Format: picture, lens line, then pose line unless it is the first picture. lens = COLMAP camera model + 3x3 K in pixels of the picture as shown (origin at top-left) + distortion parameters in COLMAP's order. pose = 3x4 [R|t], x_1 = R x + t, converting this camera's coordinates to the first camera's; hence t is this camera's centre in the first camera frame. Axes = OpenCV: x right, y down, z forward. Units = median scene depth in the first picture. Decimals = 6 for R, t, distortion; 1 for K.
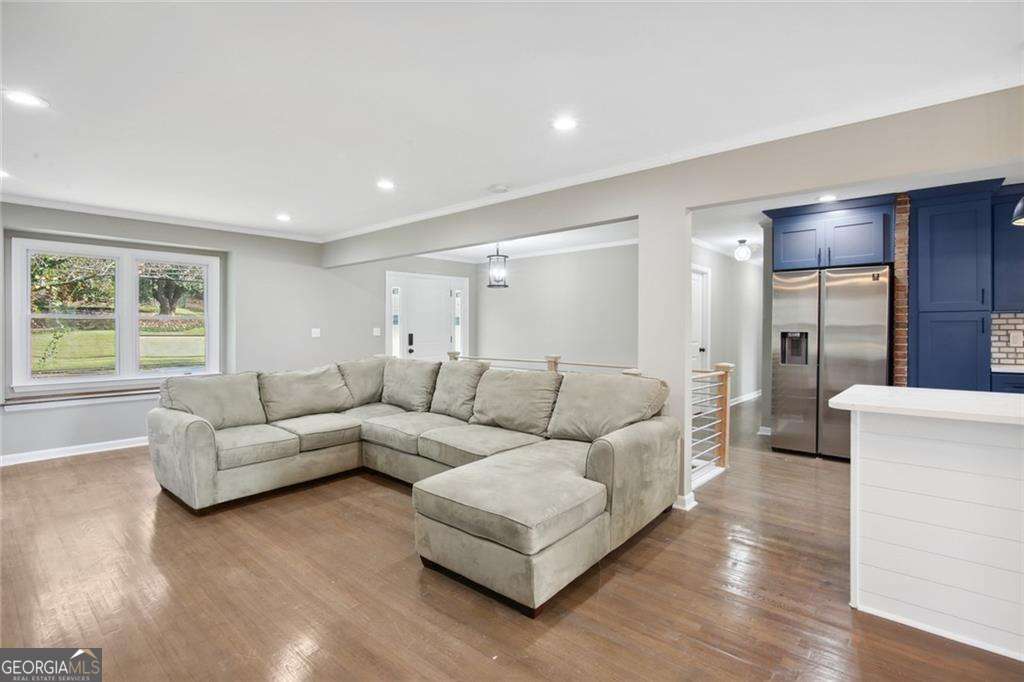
lens RADIAL K [[504.5, 0, 505.1], [0, 504.5, 333.7], [0, 0, 1]] dist [0.003371, 0.001995]
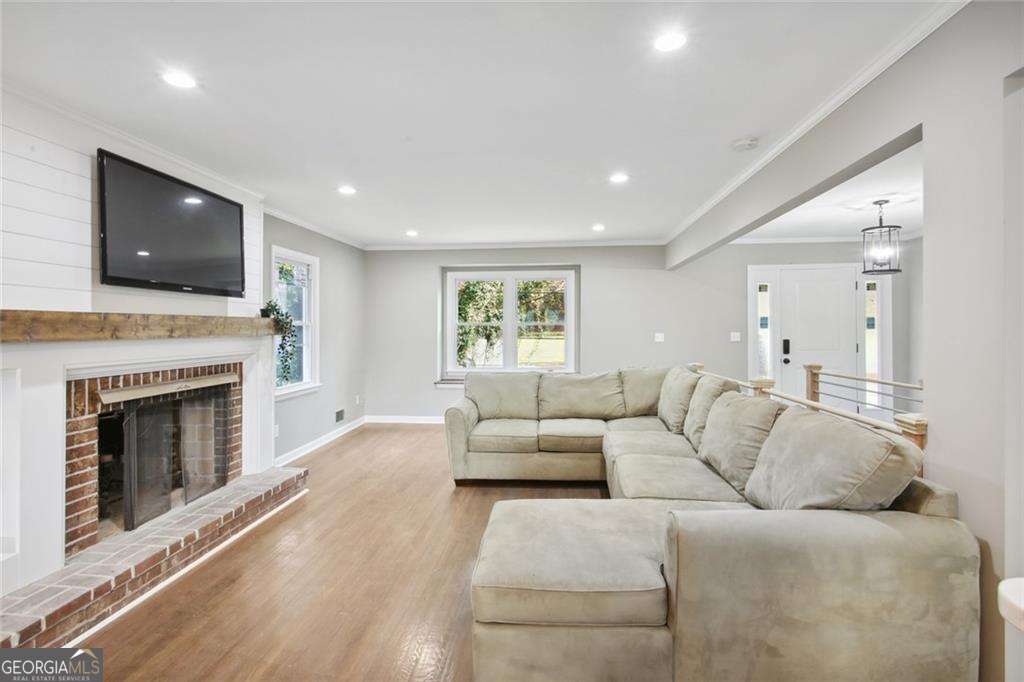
lens RADIAL K [[504.5, 0, 505.8], [0, 504.5, 327.2], [0, 0, 1]] dist [0.003371, 0.001995]
pose [[0.586729, -0.005761, -0.809763, 0.299449], [-0.009861, 0.999850, -0.014259, -0.005829], [0.809723, 0.016351, 0.586584, 0.237064]]
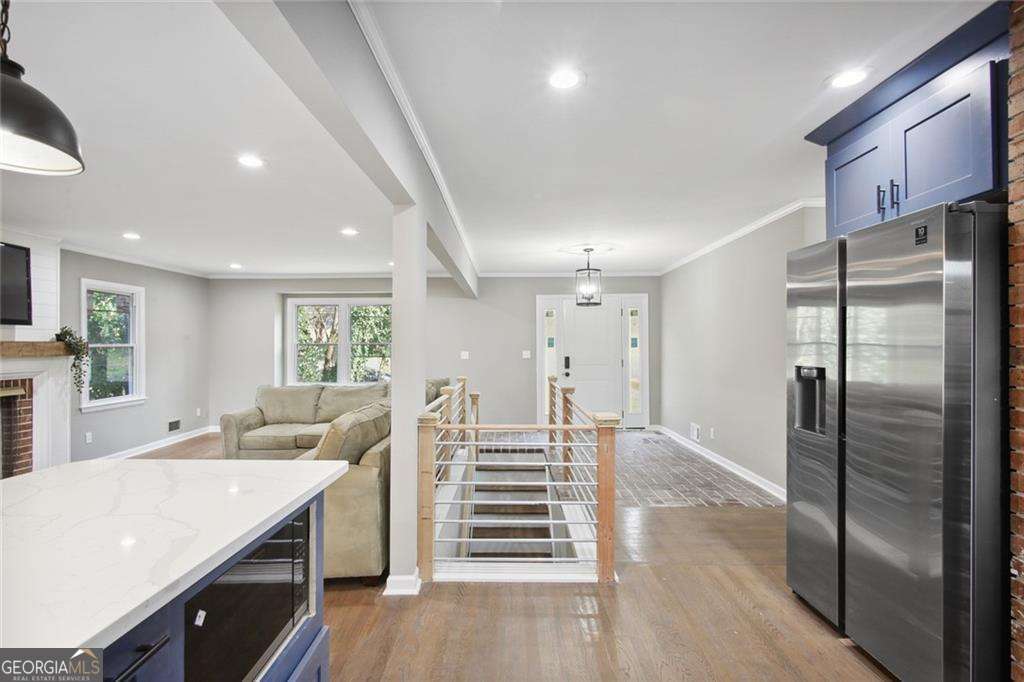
lens RADIAL K [[504.5, 0, 510.6], [0, 504.5, 347.9], [0, 0, 1]] dist [0.003371, 0.001995]
pose [[0.653109, -0.000070, -0.757264, 0.701649], [-0.006271, 0.999965, -0.005501, -0.015917], [0.757238, 0.008342, 0.653086, 0.412019]]
